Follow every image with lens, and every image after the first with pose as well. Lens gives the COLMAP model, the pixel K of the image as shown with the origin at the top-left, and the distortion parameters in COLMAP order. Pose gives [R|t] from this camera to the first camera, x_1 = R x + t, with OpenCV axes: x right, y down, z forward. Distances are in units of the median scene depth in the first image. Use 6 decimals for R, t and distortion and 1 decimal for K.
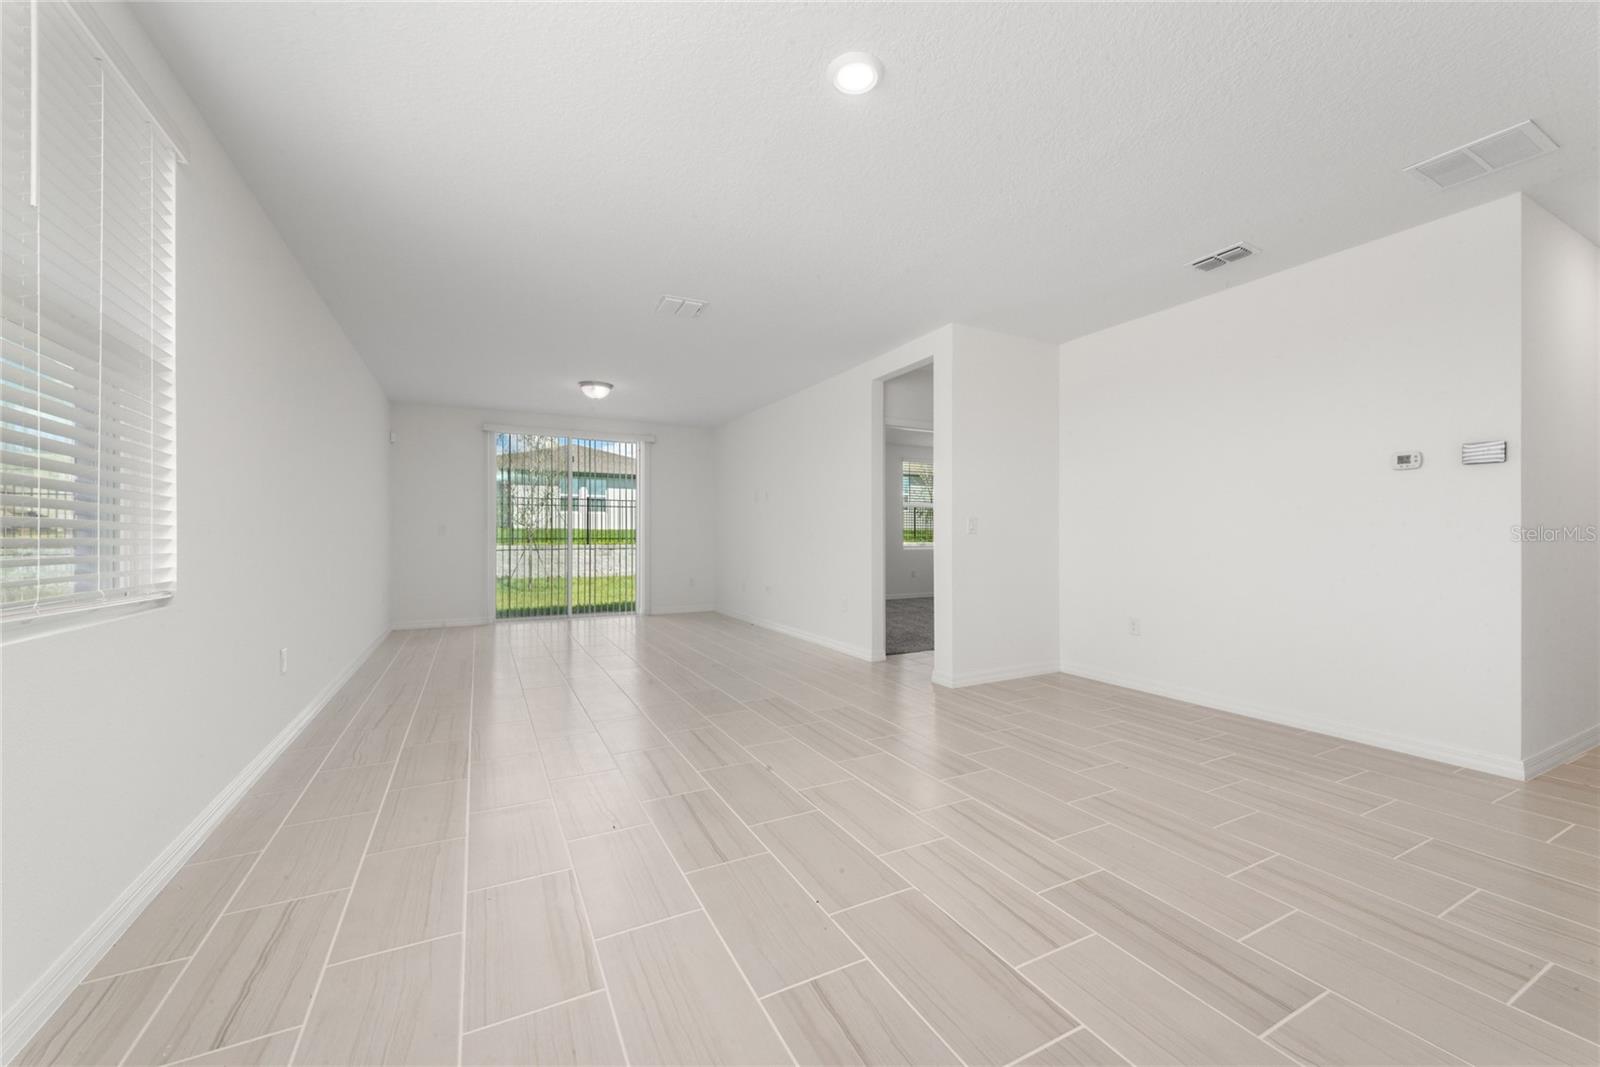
lens RADIAL K [[625.9, 0, 803.9], [0, 625.9, 537.6], [0, 0, 1]] dist [0.000359, -0.000216]
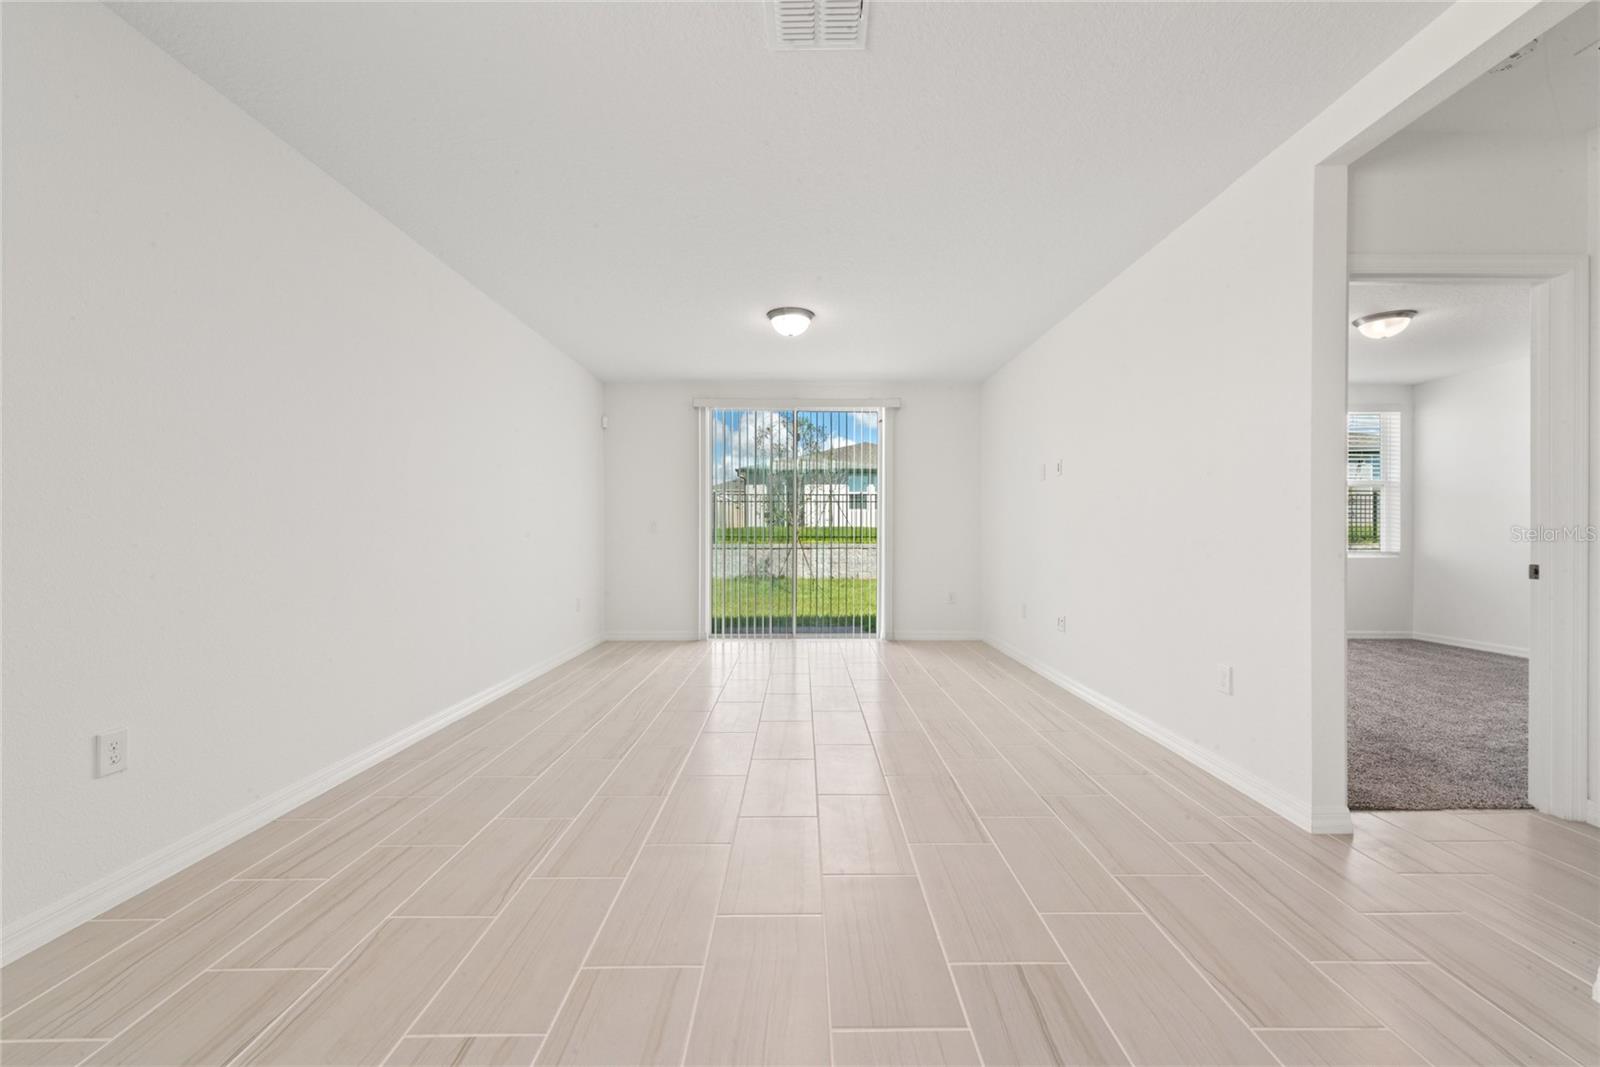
lens RADIAL K [[625.9, 0, 803.9], [0, 625.9, 537.6], [0, 0, 1]] dist [0.000359, -0.000216]
pose [[0.893275, 0.004318, -0.449491, -0.005567], [-0.003249, 0.999990, 0.003149, -0.000367], [0.449500, -0.001353, 0.893279, 0.310153]]
